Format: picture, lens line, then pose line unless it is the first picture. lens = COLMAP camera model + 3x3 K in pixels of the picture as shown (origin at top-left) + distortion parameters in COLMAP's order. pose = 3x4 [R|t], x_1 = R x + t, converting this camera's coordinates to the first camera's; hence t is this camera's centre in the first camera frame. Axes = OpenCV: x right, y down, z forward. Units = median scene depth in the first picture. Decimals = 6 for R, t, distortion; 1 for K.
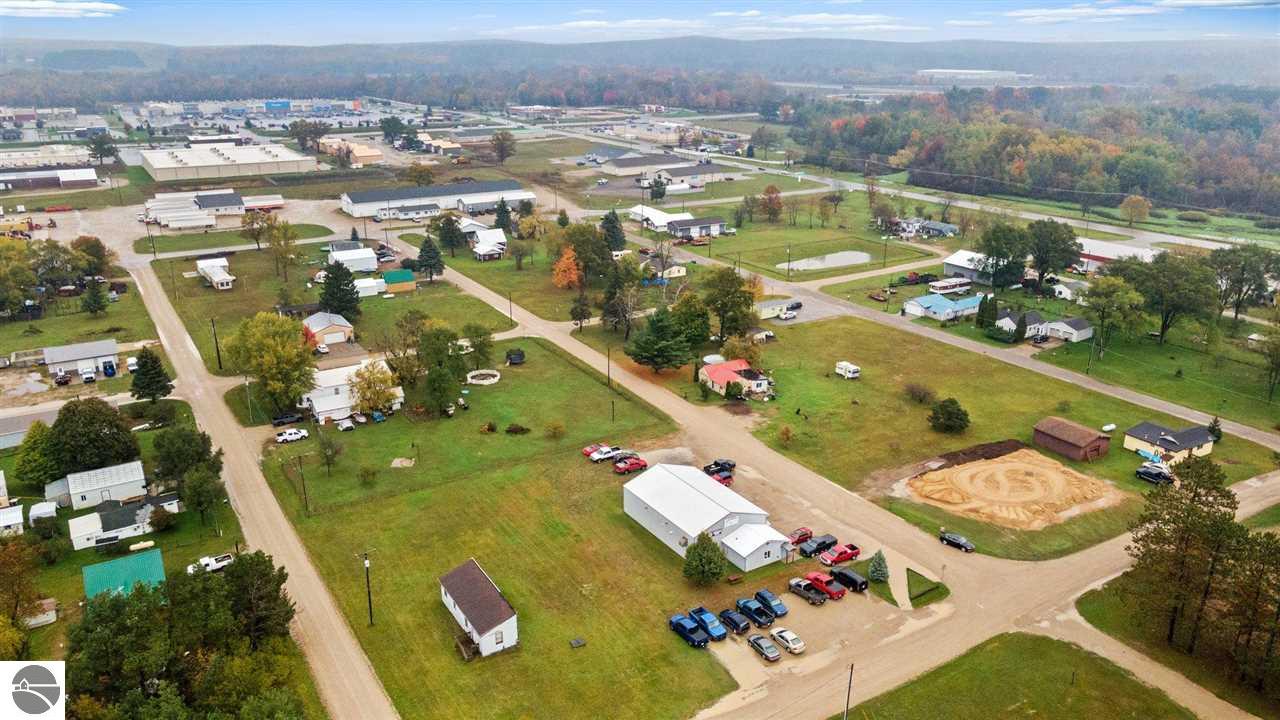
lens RADIAL K [[913.7, 0, 640.0], [0, 913.7, 360.0], [0, 0, 1]] dist [0.034470, -0.006556]
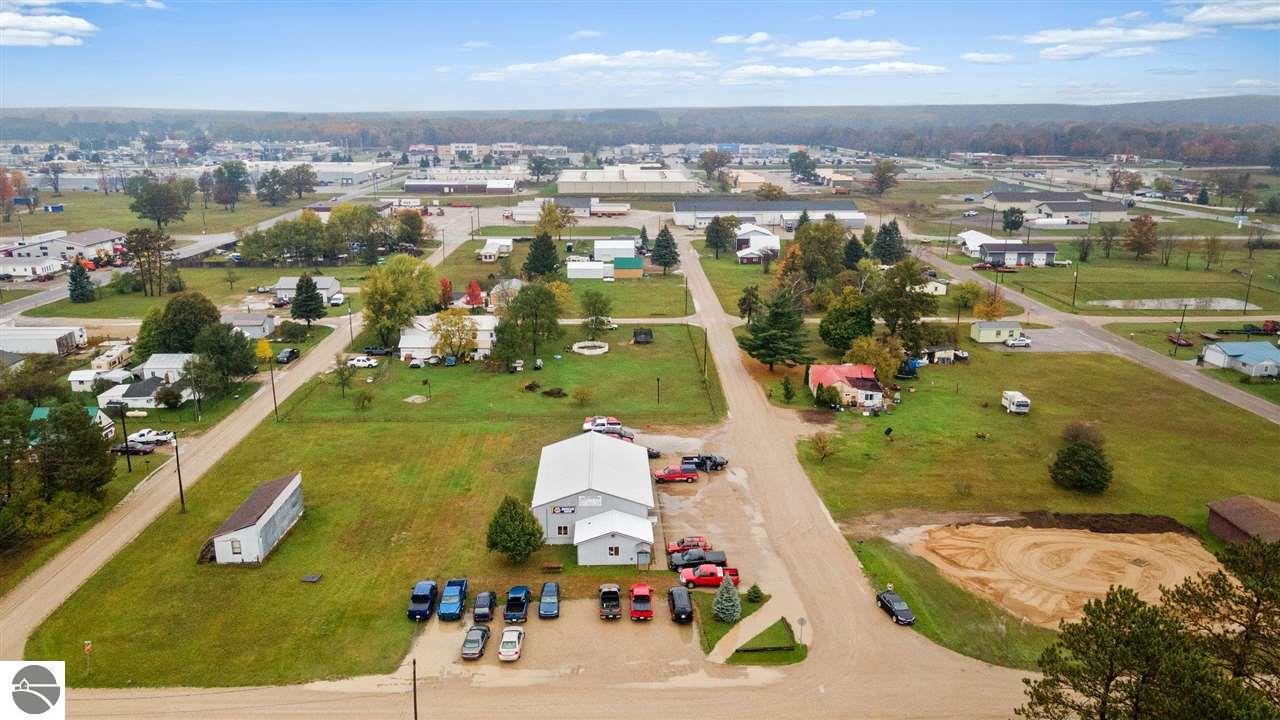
lens RADIAL K [[913.7, 0, 640.0], [0, 913.7, 360.0], [0, 0, 1]] dist [0.034470, -0.006556]
pose [[0.869865, 0.131980, -0.475306, 0.360365], [-0.162074, 0.986518, -0.022684, 0.050164], [0.465904, 0.096767, 0.879528, 0.235528]]
